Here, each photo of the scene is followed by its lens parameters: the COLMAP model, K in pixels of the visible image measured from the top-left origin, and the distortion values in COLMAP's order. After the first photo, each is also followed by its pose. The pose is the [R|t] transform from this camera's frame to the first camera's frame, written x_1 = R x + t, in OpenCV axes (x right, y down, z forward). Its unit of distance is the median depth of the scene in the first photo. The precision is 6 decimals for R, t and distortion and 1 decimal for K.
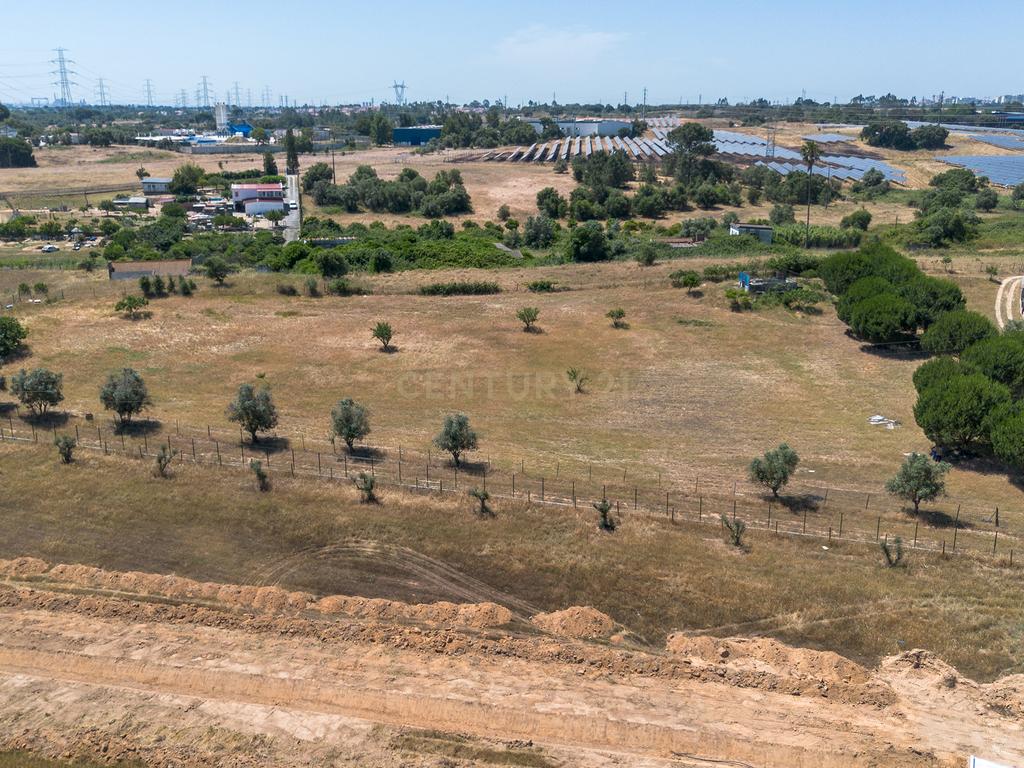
lens RADIAL K [[966.6, 0, 517.5], [0, 966.6, 386.3], [0, 0, 1]] dist [0.047660, -0.035365]
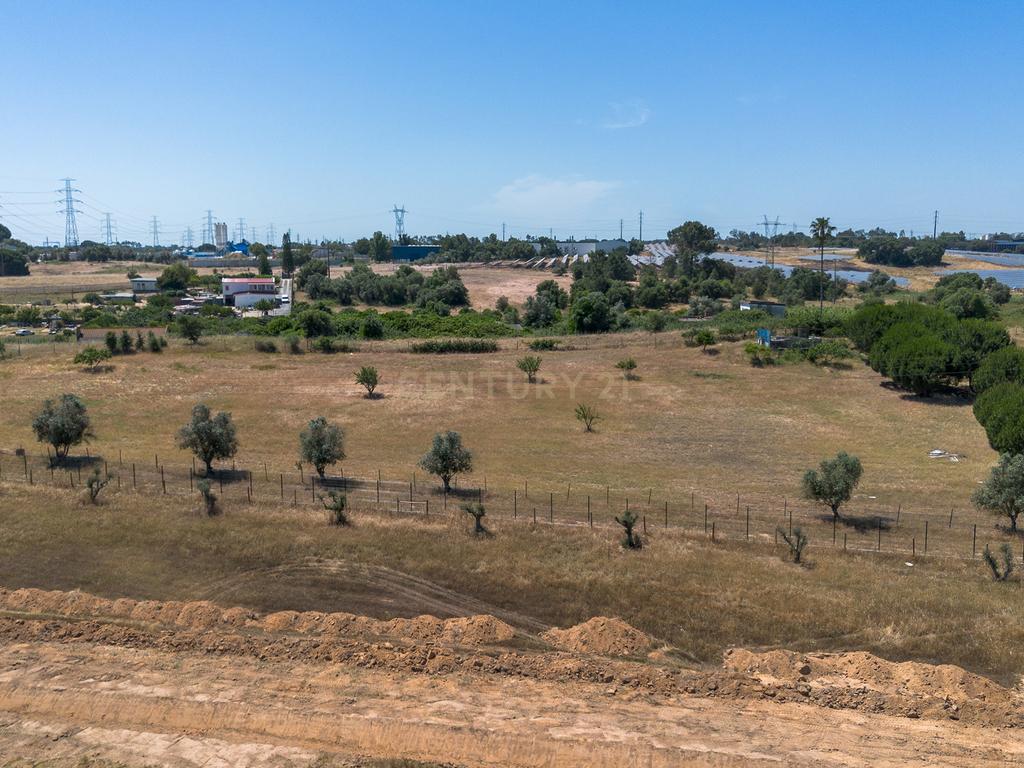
lens RADIAL K [[966.6, 0, 517.5], [0, 966.6, 386.3], [0, 0, 1]] dist [0.047660, -0.035365]
pose [[0.999996, -0.001734, 0.002302, -0.003942], [0.002041, 0.990030, -0.140840, 0.114871], [-0.002035, 0.140844, 0.990030, 0.166398]]
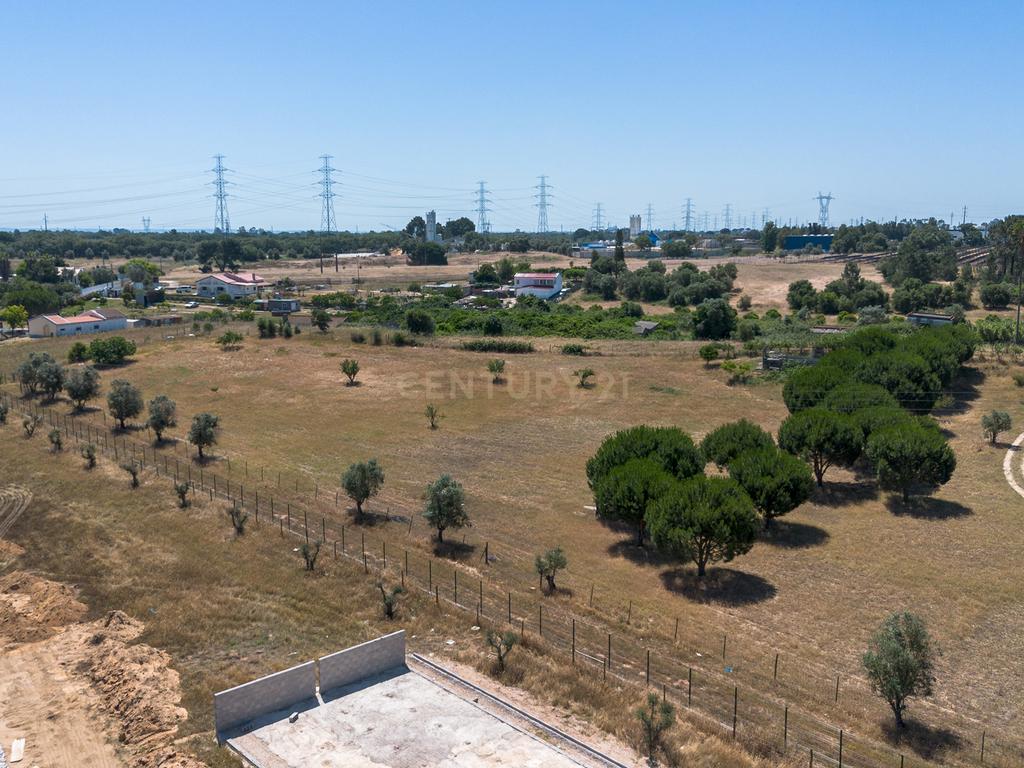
lens RADIAL K [[966.6, 0, 517.5], [0, 966.6, 386.3], [0, 0, 1]] dist [0.047660, -0.035365]
pose [[0.863304, 0.075687, -0.498977, 0.843160], [-0.136422, 0.986881, -0.086336, 0.049566], [0.485896, 0.142606, 0.862304, 0.205418]]
